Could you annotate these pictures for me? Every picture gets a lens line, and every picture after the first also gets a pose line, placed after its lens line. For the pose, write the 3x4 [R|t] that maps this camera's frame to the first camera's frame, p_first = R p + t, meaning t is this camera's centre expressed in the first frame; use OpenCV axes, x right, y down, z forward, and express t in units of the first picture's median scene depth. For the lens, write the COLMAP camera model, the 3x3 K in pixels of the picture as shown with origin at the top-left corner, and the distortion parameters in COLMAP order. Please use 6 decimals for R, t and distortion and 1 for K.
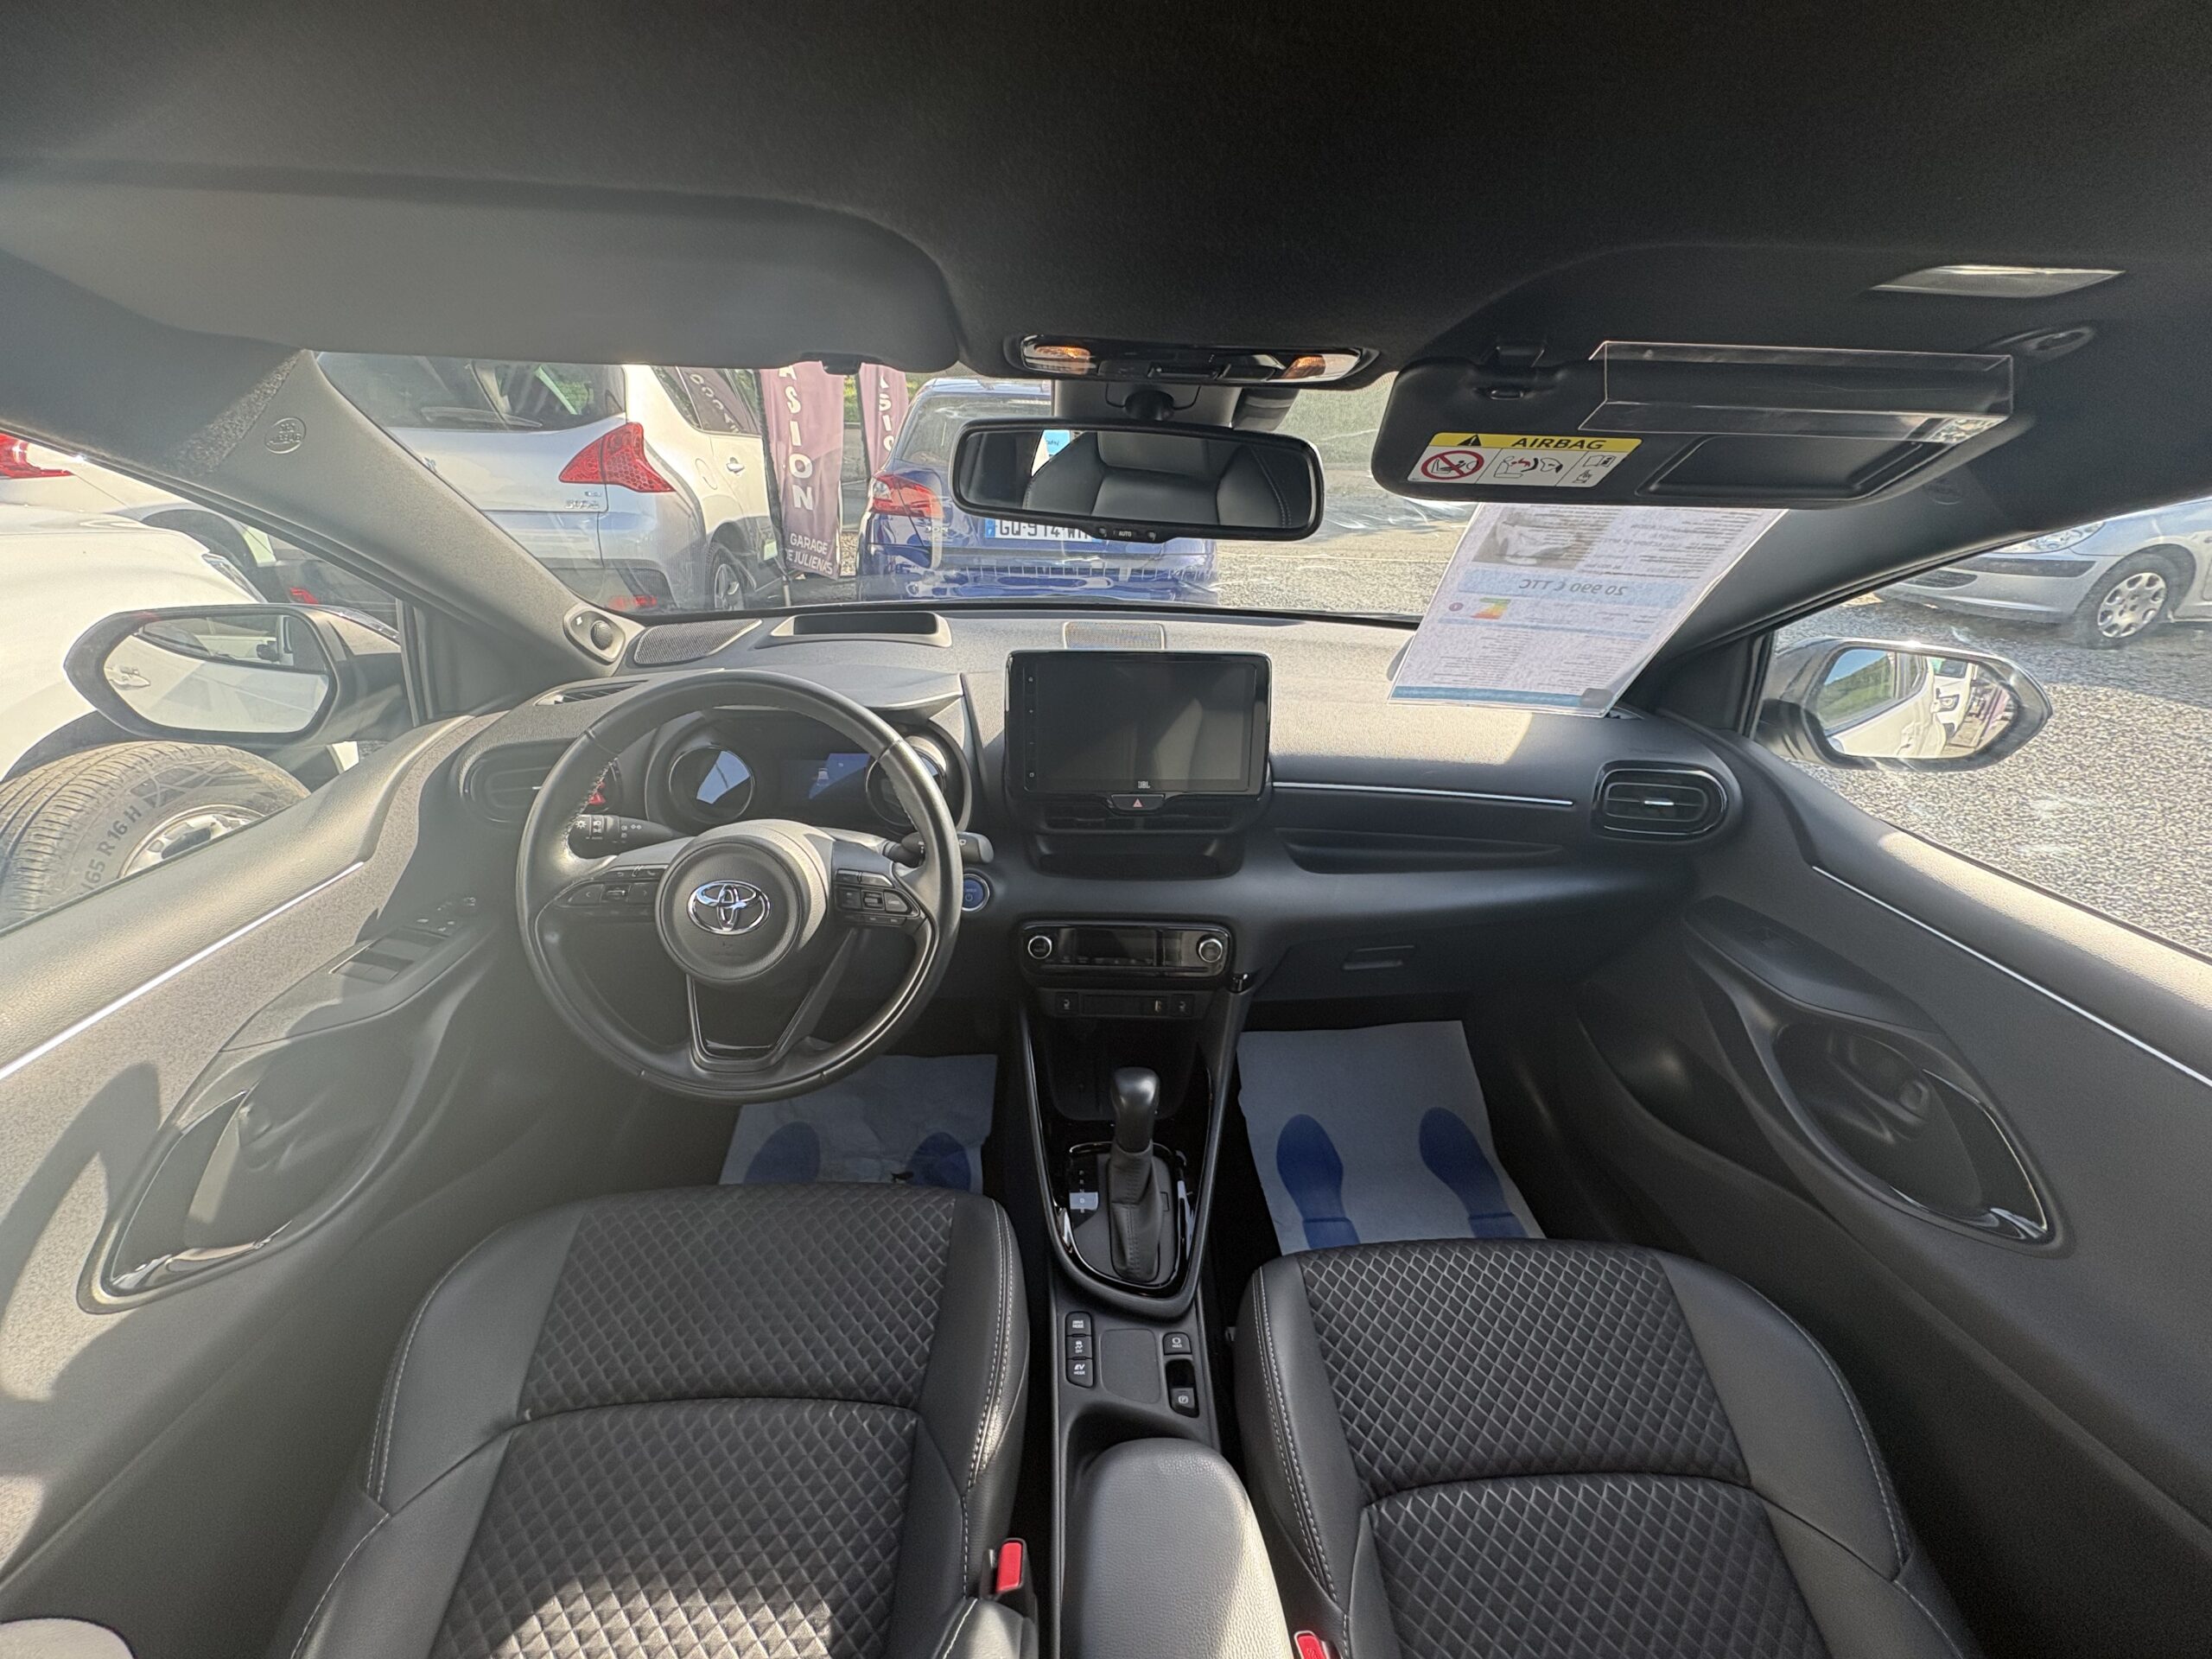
lens RADIAL K [[873.8, 0, 1106.0], [0, 873.8, 829.5], [0, 0, 1]] dist [0.000687, 0.000029]
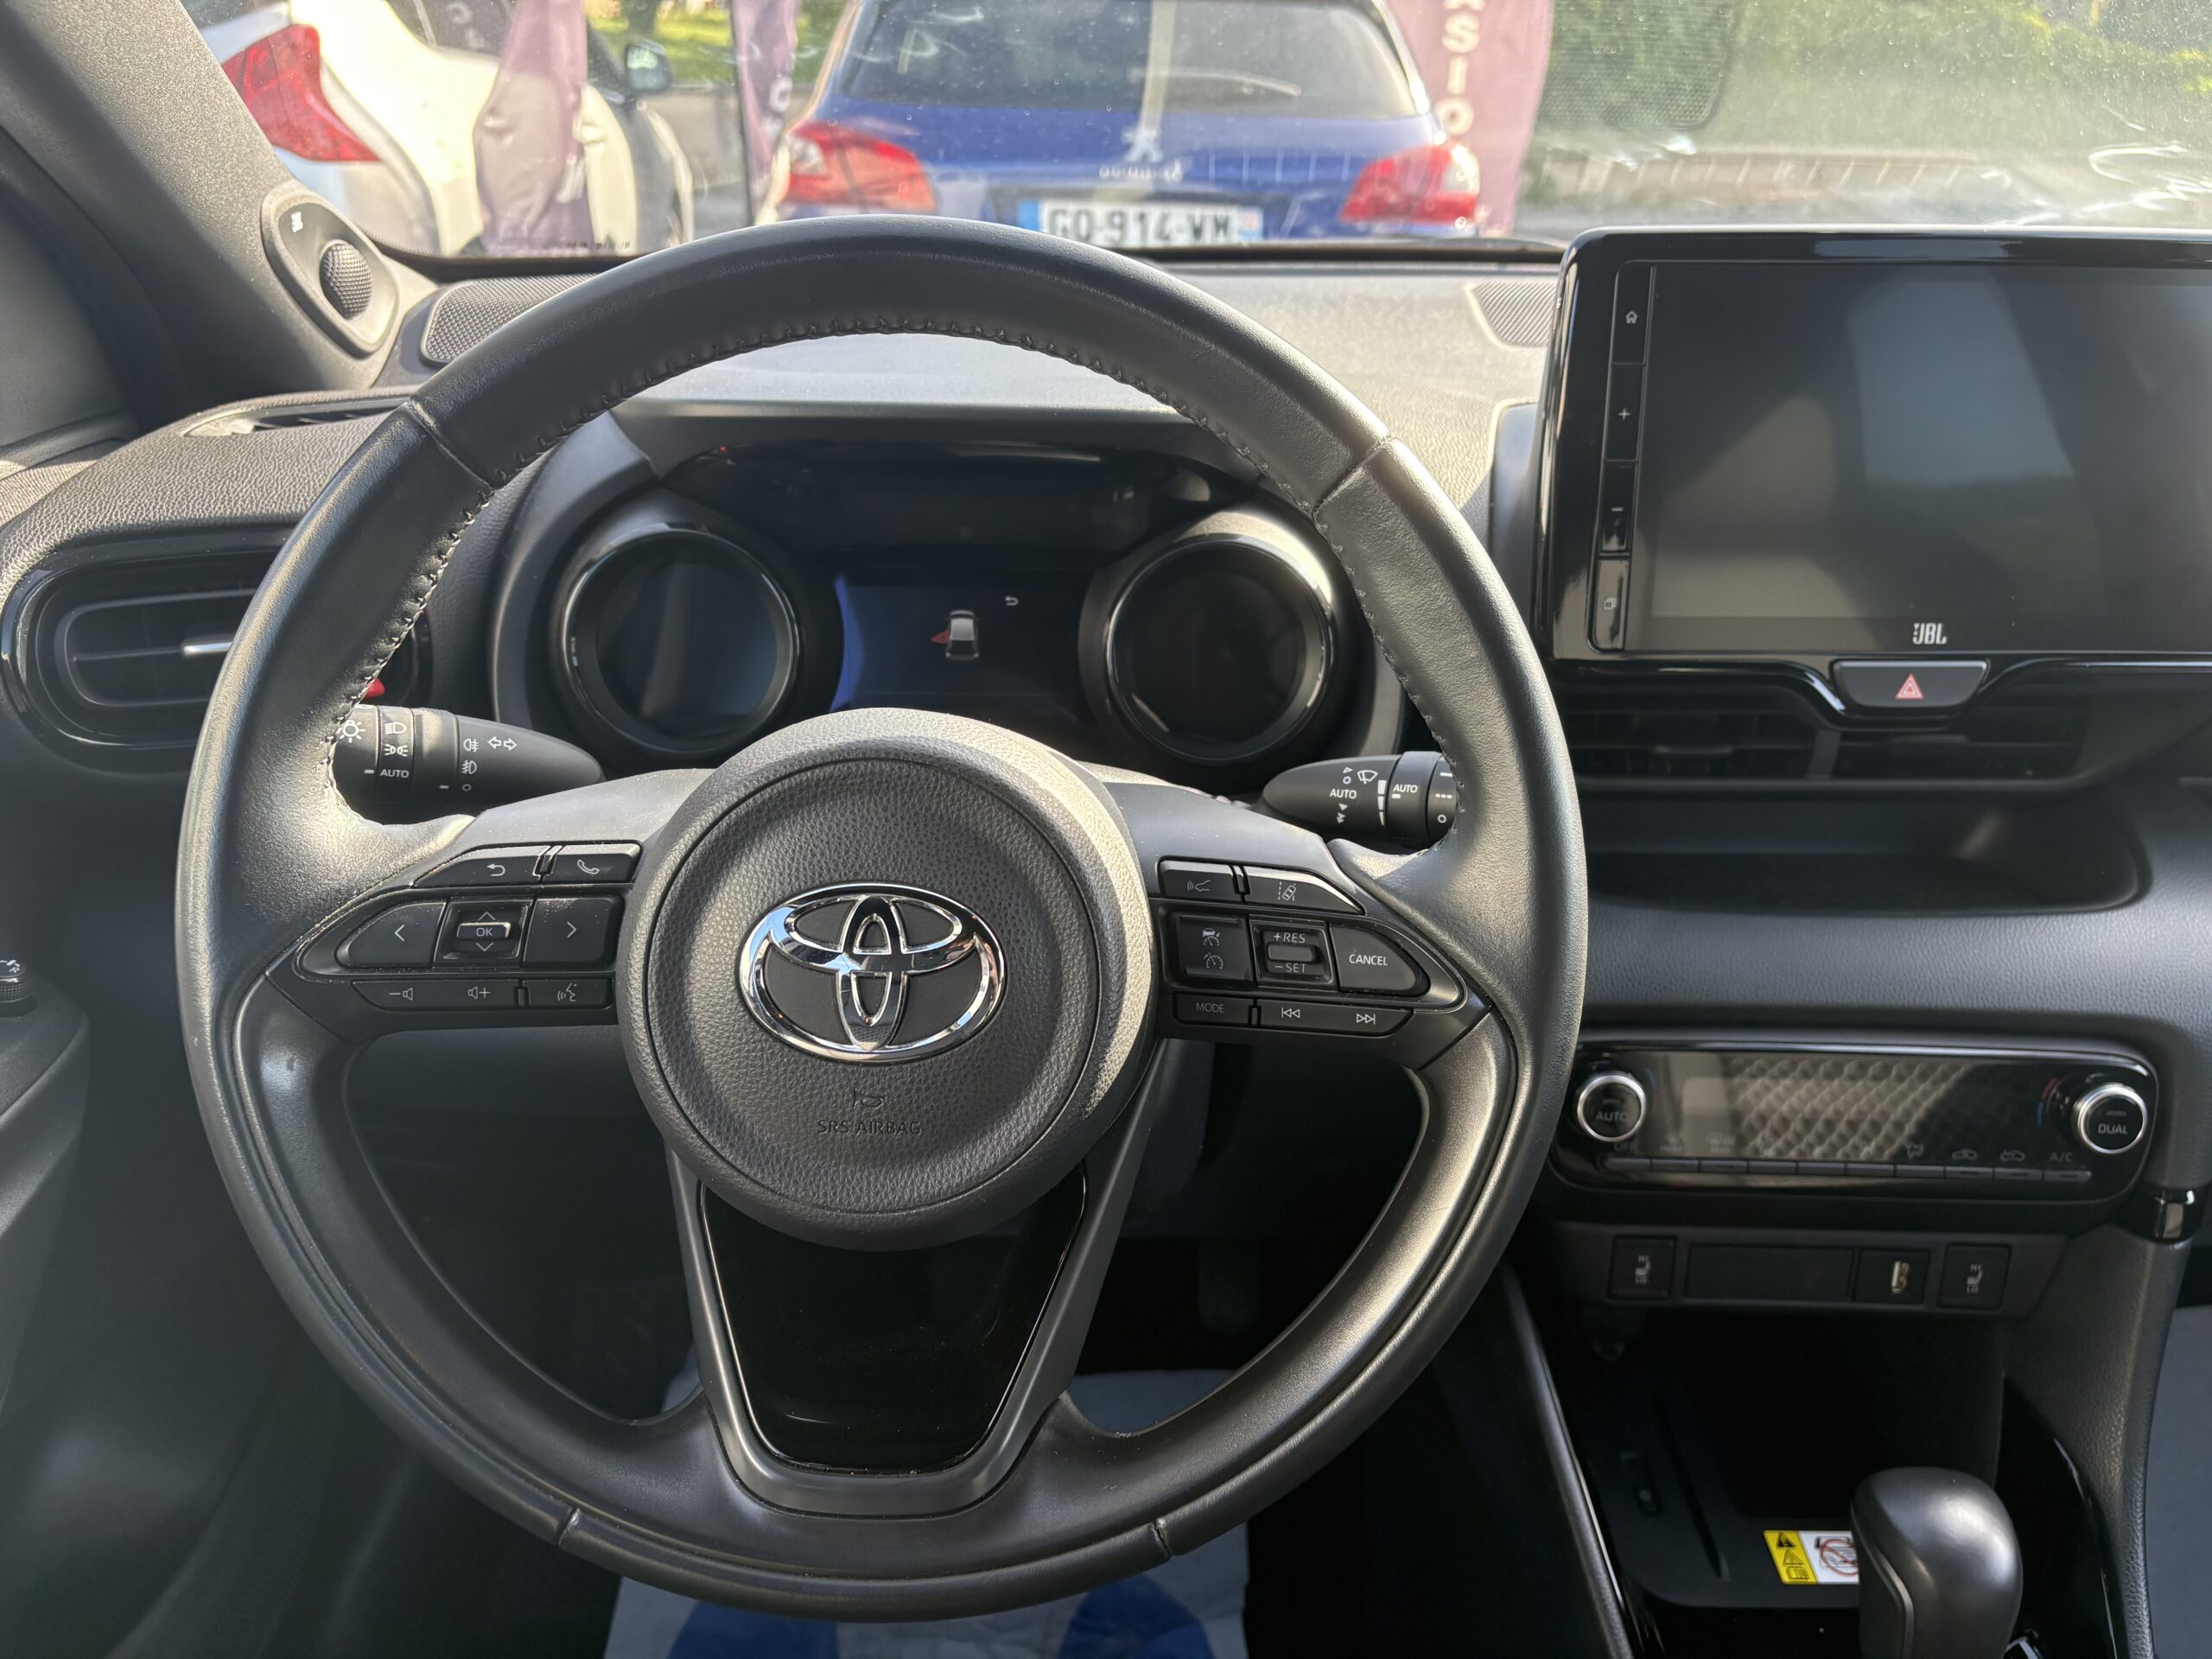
lens RADIAL K [[1690.3, 0, 1106.0], [0, 1690.3, 829.5], [0, 0, 1]] dist [0.030429, -0.008446]
pose [[0.999329, -0.000764, -0.036606, -0.286857], [-0.000086, 0.999731, -0.023208, 0.046549], [0.036614, 0.023196, 0.999060, 0.361049]]
